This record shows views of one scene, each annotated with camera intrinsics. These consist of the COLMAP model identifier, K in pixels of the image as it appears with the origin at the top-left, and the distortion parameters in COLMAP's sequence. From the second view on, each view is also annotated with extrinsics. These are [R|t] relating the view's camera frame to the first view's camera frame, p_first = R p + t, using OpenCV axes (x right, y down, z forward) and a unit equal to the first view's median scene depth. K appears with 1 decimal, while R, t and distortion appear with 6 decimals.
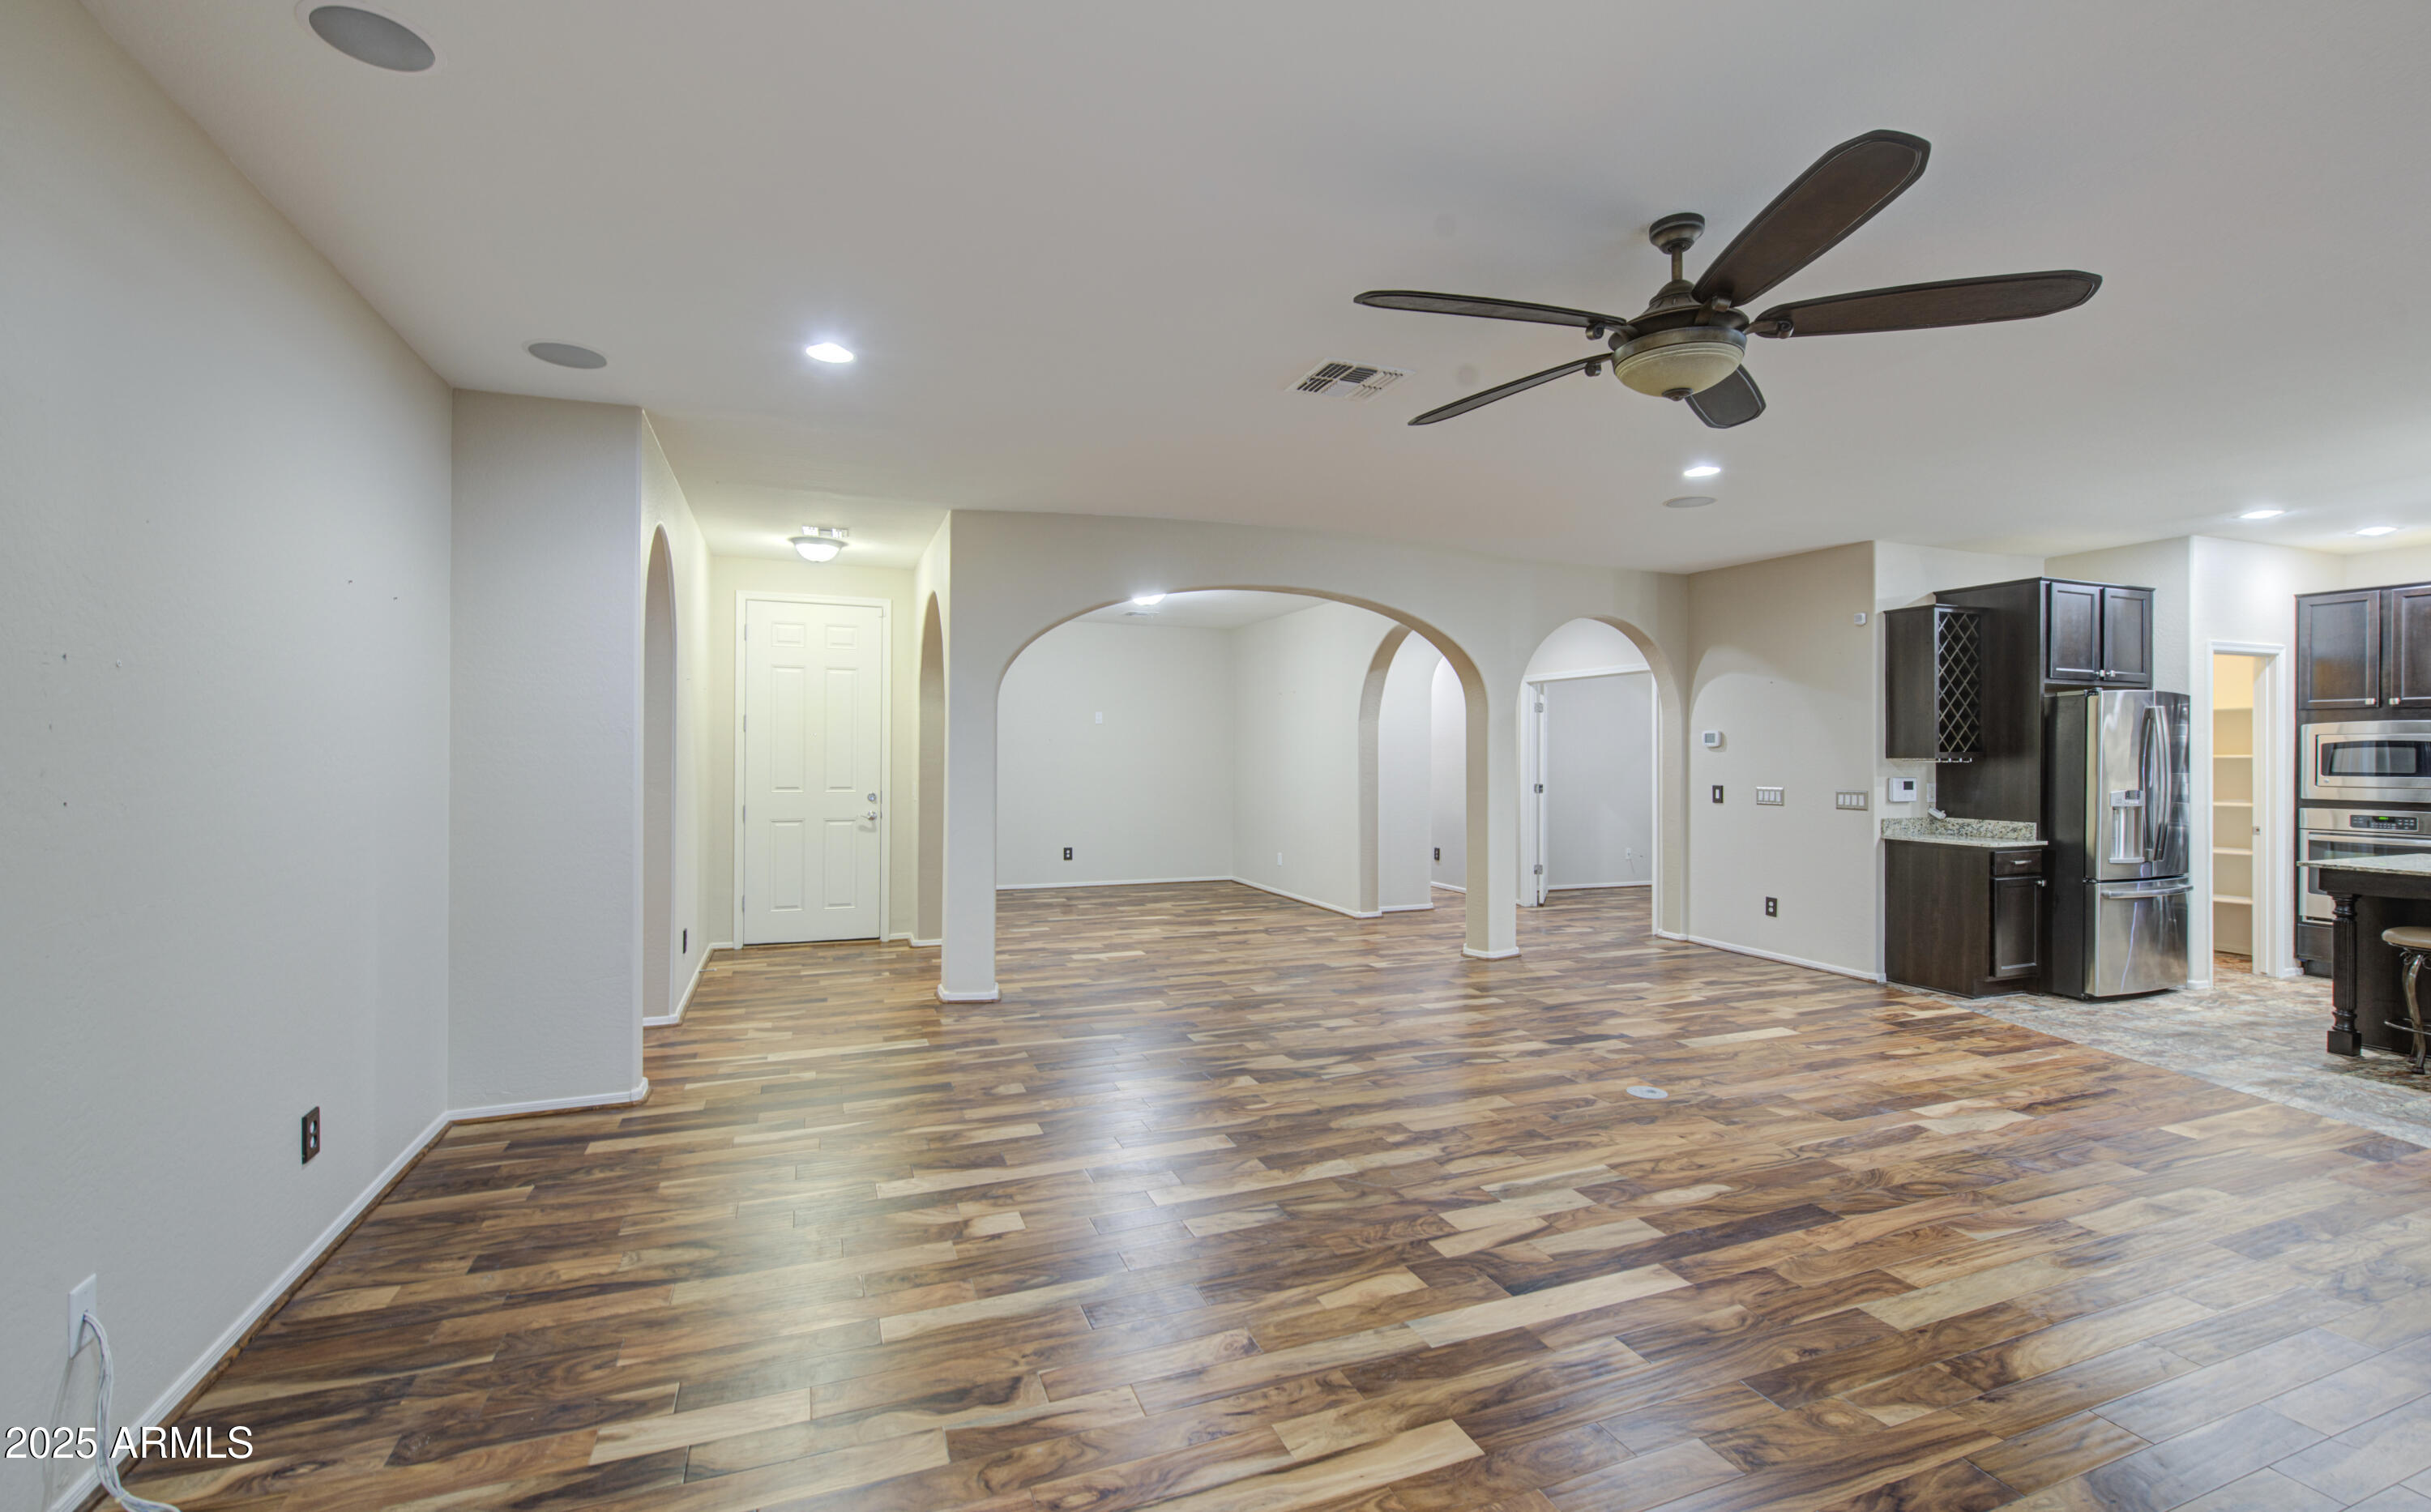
lens RADIAL K [[1054.9, 0, 1227.3], [0, 1054.9, 747.9], [0, 0, 1]] dist [-0.001153, -0.000029]
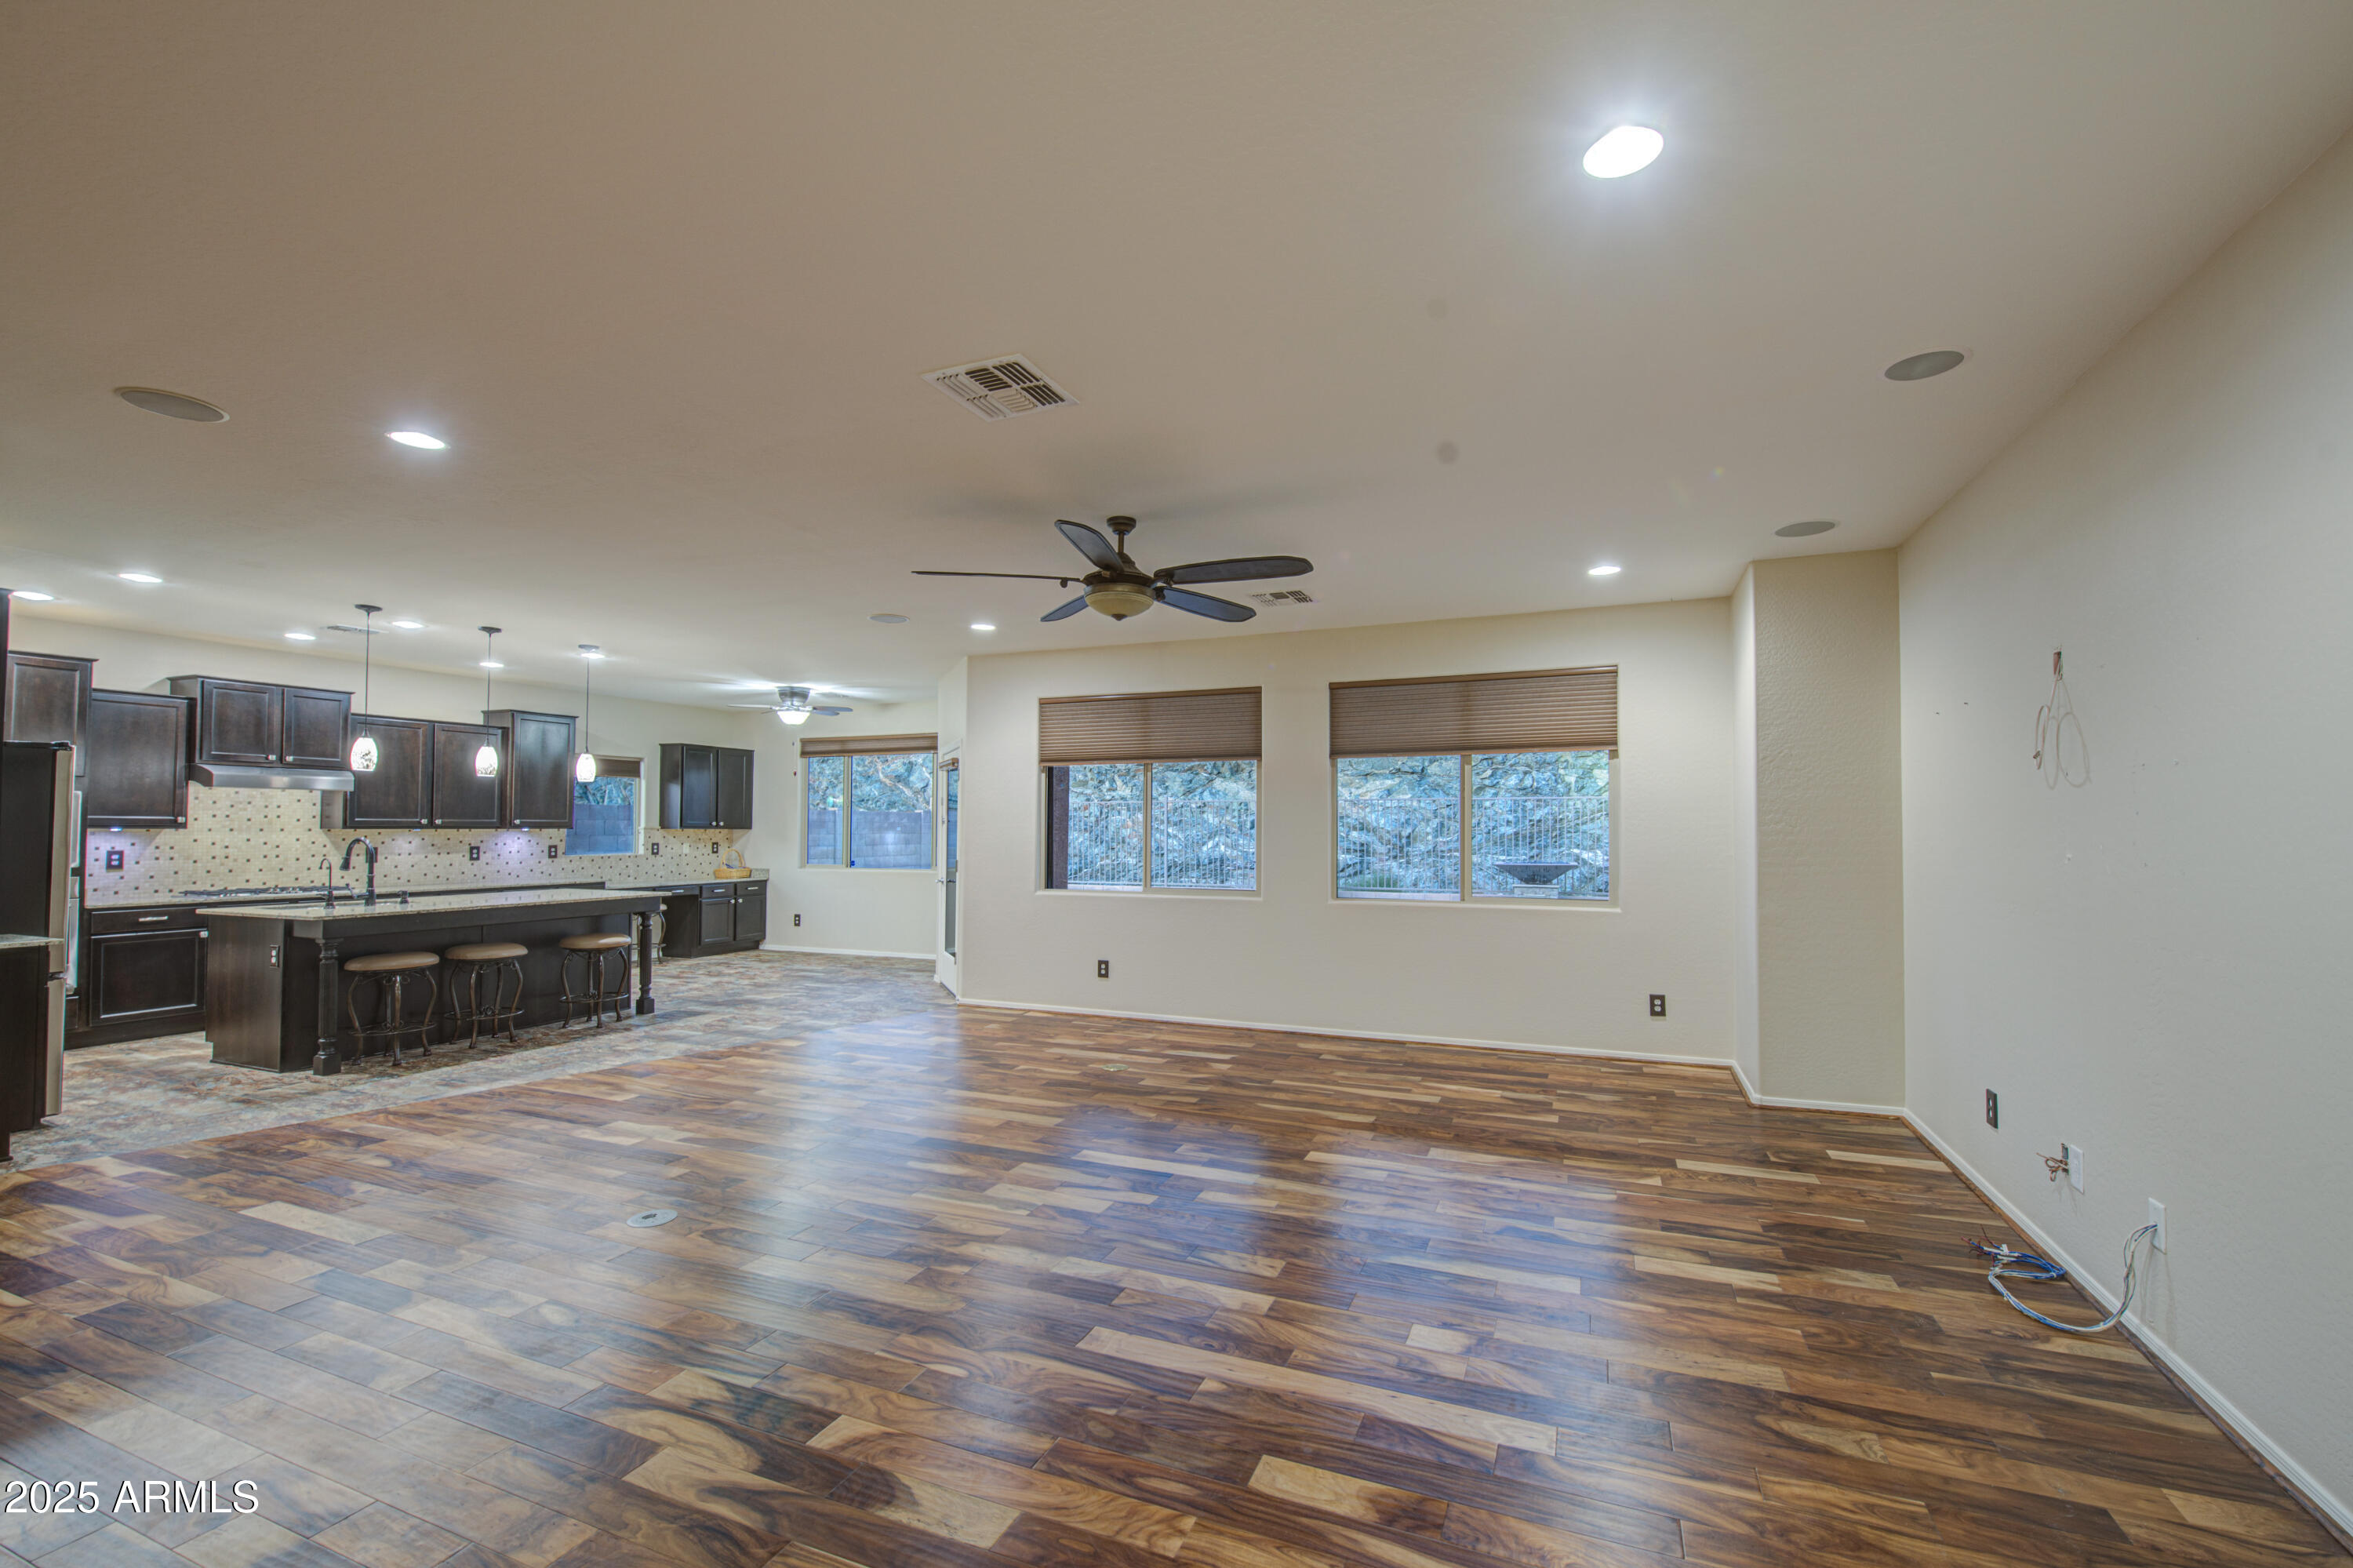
lens RADIAL K [[981.9, 0, 1200.9], [0, 981.9, 800.9], [0, 0, 1]] dist [-0.003066, -0.002981]
pose [[-0.723367, 0.014610, 0.690309, -0.354450], [-0.007046, 0.999568, -0.028539, 0.005456], [-0.690428, -0.025508, -0.722951, 0.943518]]
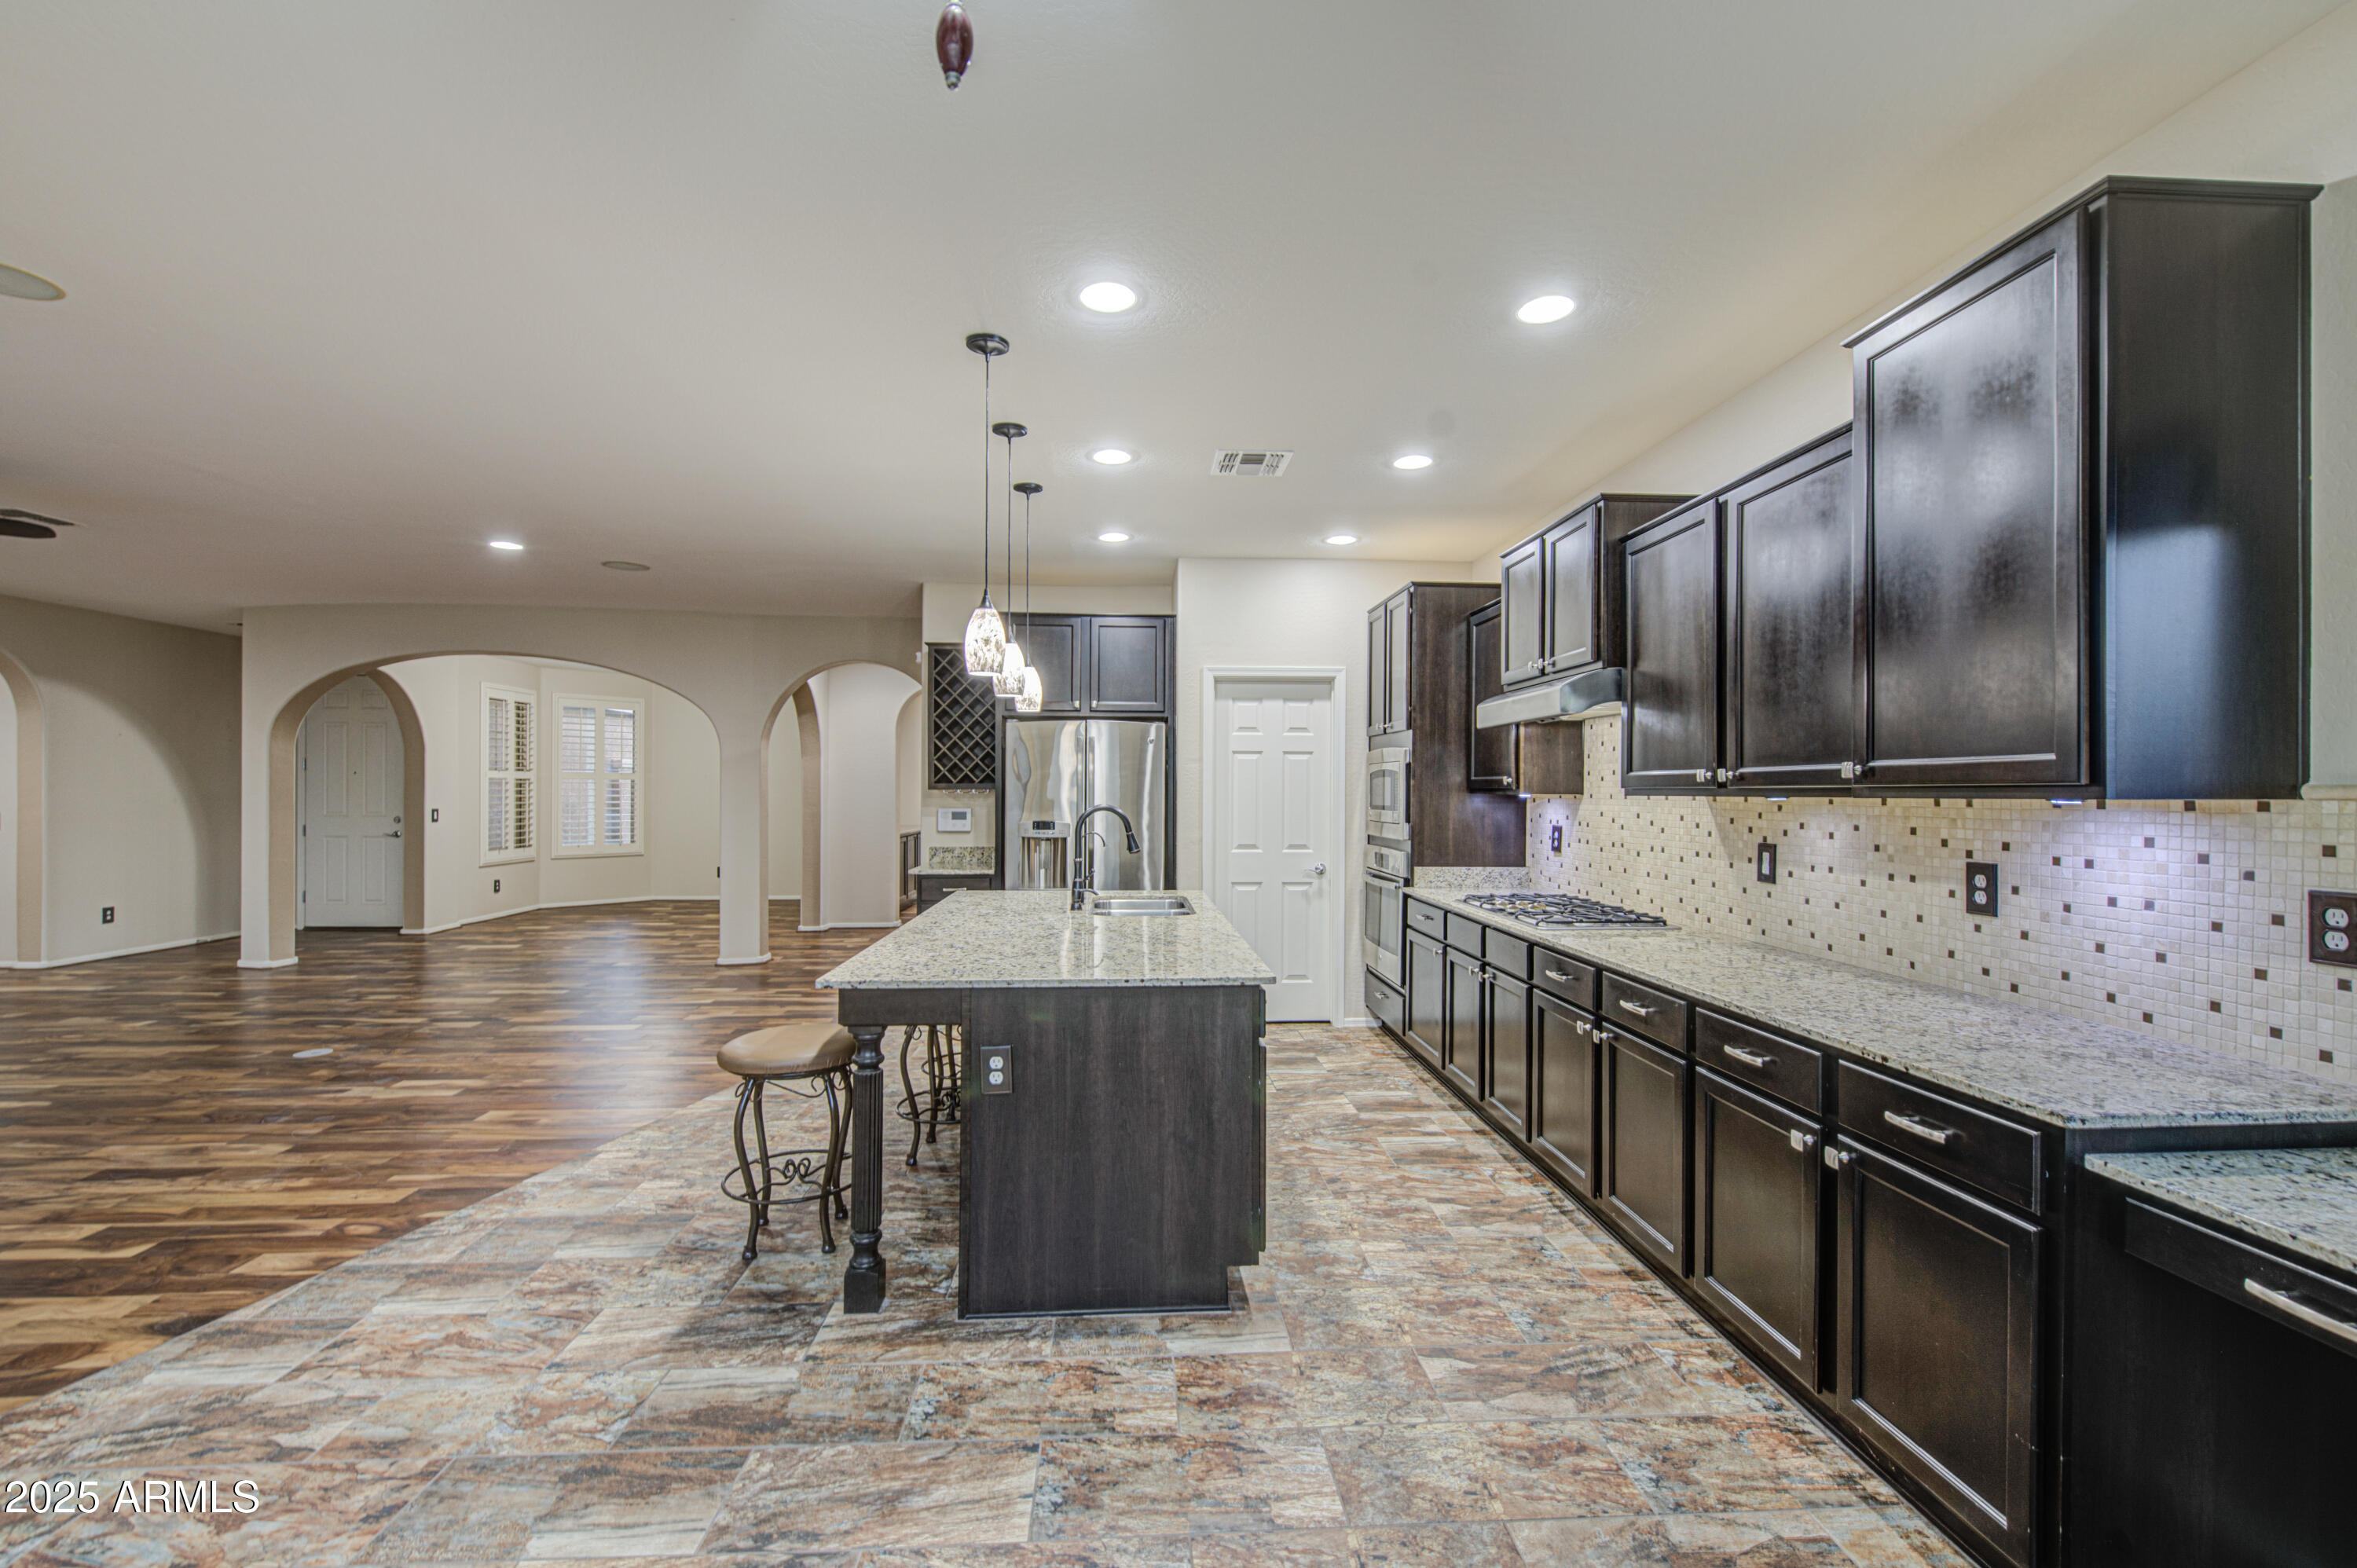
lens RADIAL K [[1007.0, 0, 1186.3], [0, 1007.0, 796.5], [0, 0, 1]] dist [-0.000400, 0.000171]
pose [[0.951077, 0.002620, -0.308942, 1.295770], [-0.000033, 0.999965, 0.008380, 0.009394], [0.308953, -0.007960, 0.951044, 0.137662]]
